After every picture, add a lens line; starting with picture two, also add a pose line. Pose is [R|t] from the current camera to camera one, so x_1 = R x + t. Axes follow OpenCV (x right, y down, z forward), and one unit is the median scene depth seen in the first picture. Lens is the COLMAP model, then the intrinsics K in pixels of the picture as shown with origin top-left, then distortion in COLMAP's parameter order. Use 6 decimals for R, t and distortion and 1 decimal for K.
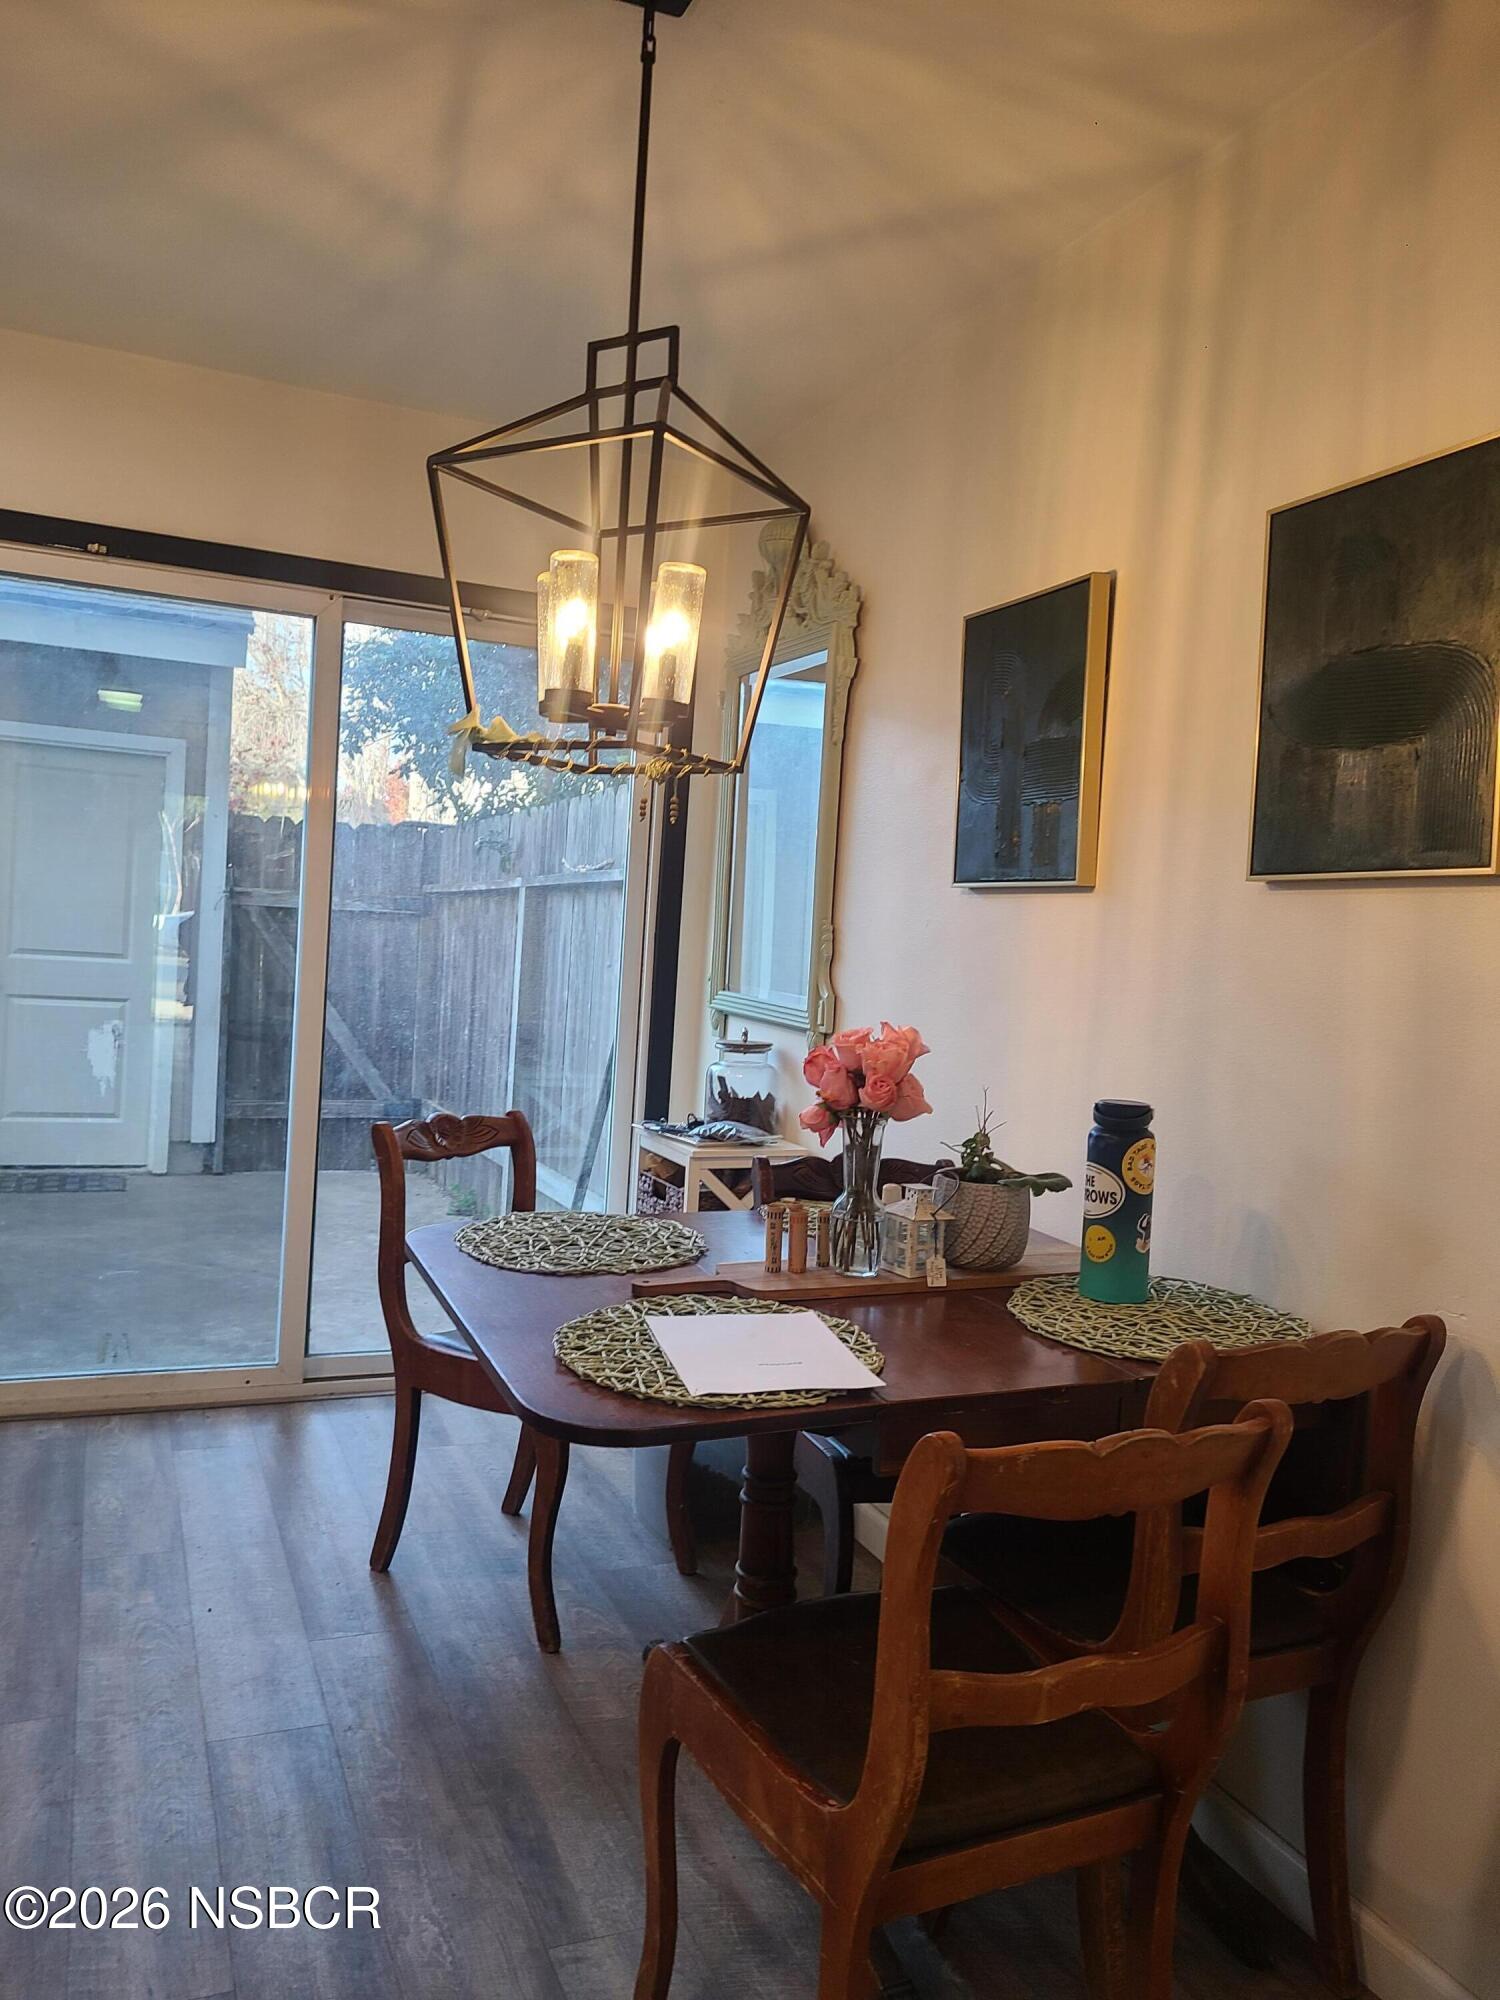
lens RADIAL K [[1479.1, 0, 750.0], [0, 1479.1, 1000.0], [0, 0, 1]] dist [0.041160, -0.047913]
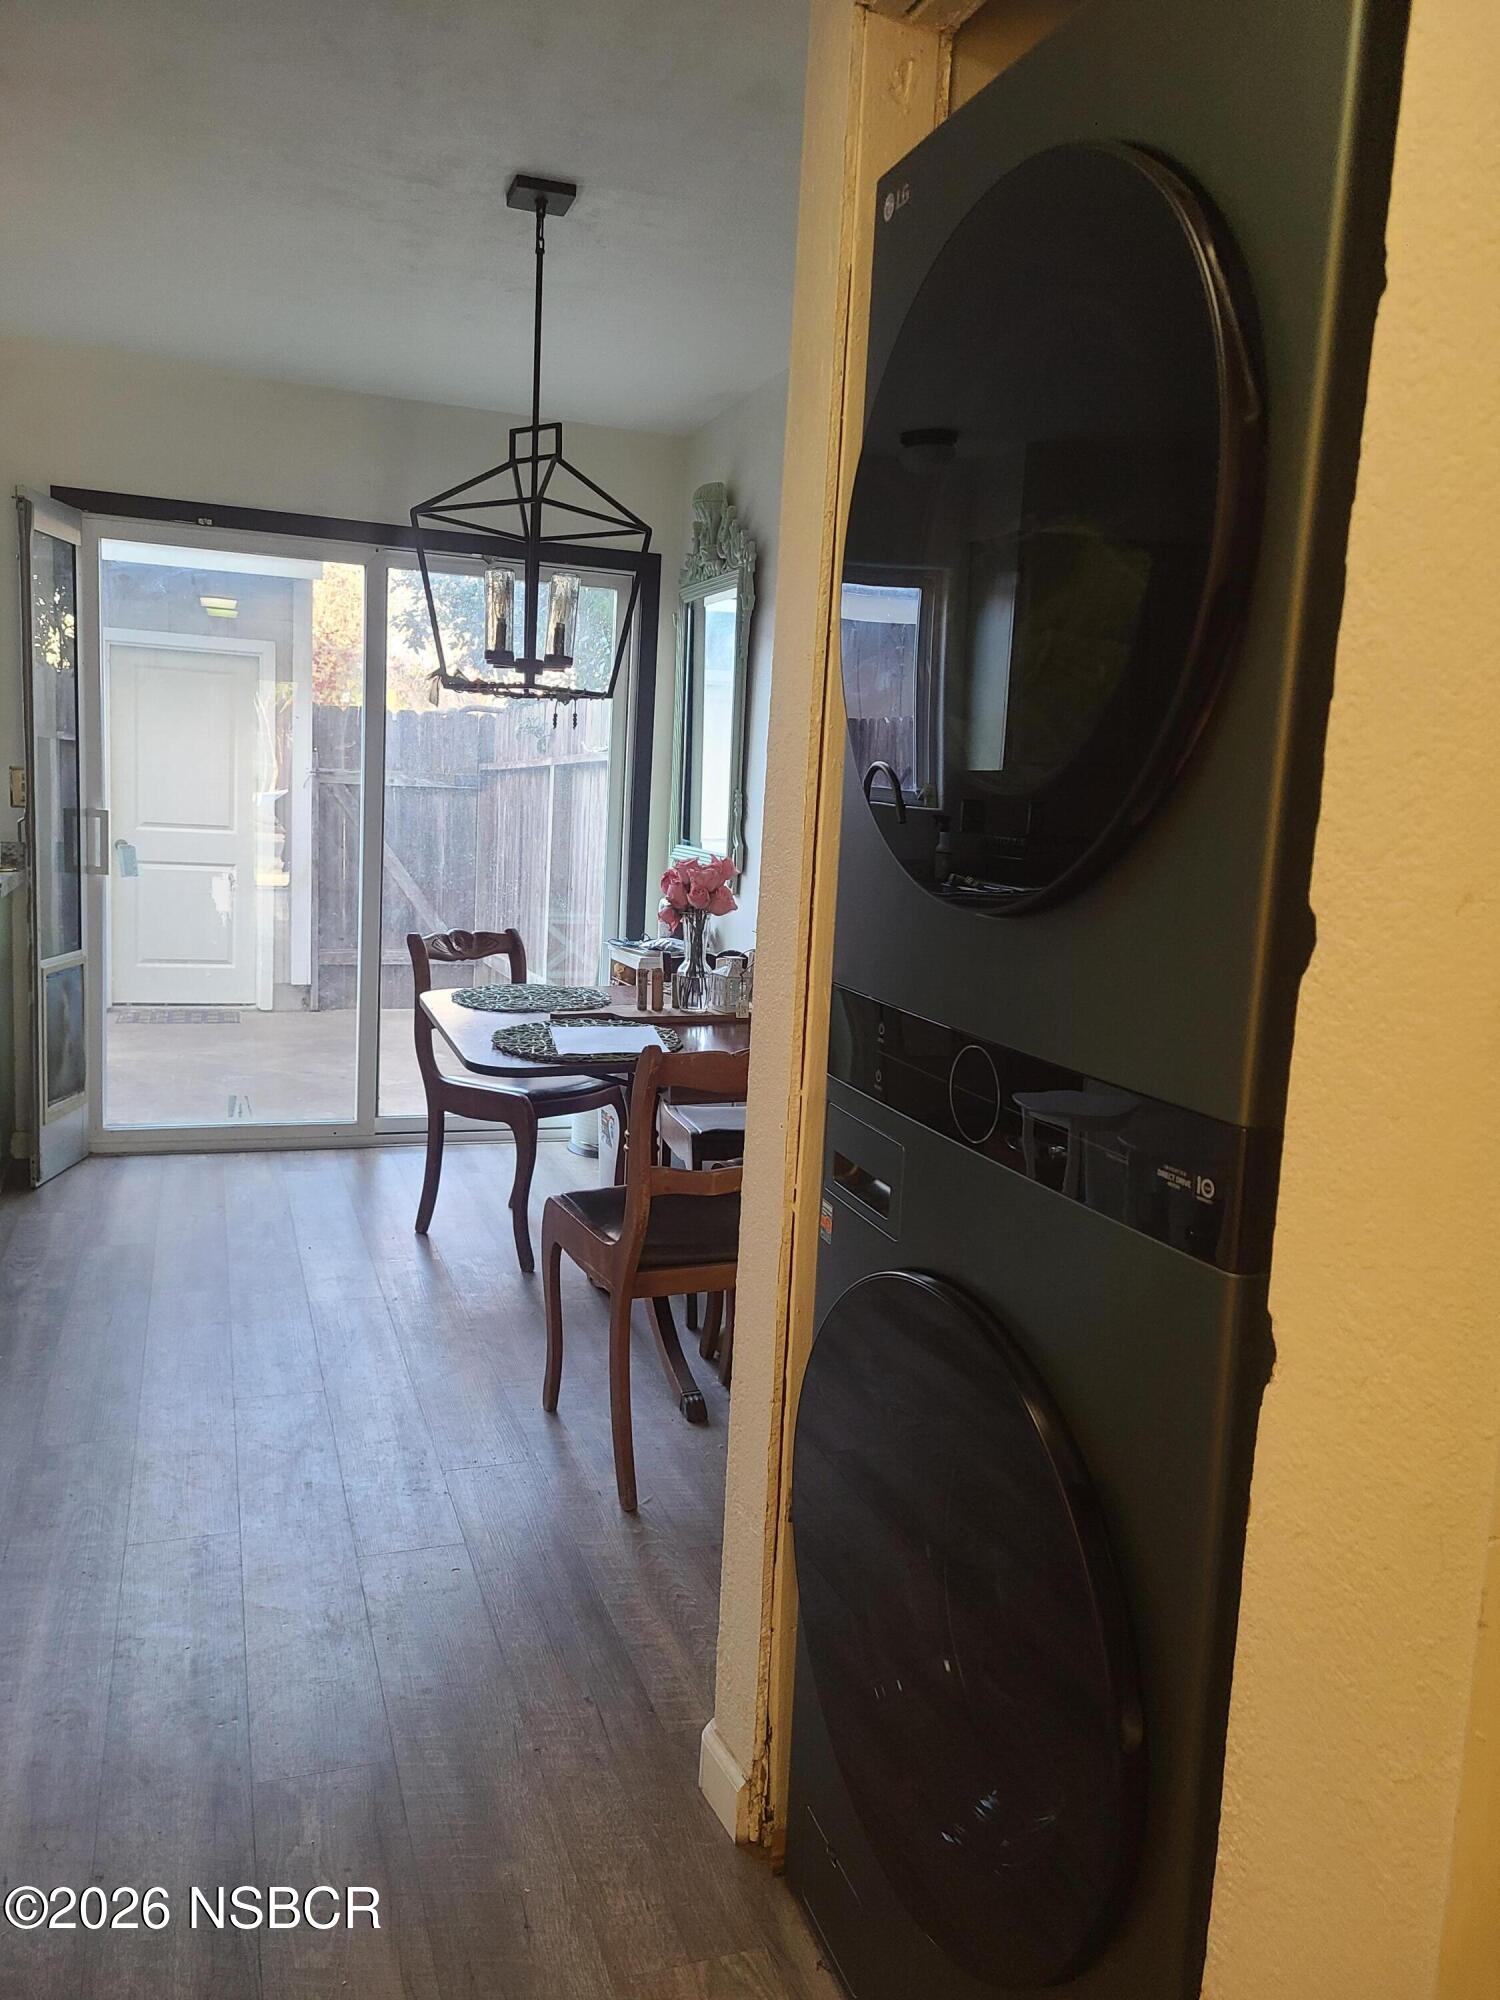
lens RADIAL K [[1519.7, 0, 782.1], [0, 1519.7, 993.7], [0, 0, 1]] dist [0.002954, -0.001663]
pose [[0.998805, -0.006174, -0.048485, 0.152224], [0.009951, 0.996901, 0.078039, 0.023771], [0.047853, -0.078428, 0.995771, -0.389660]]
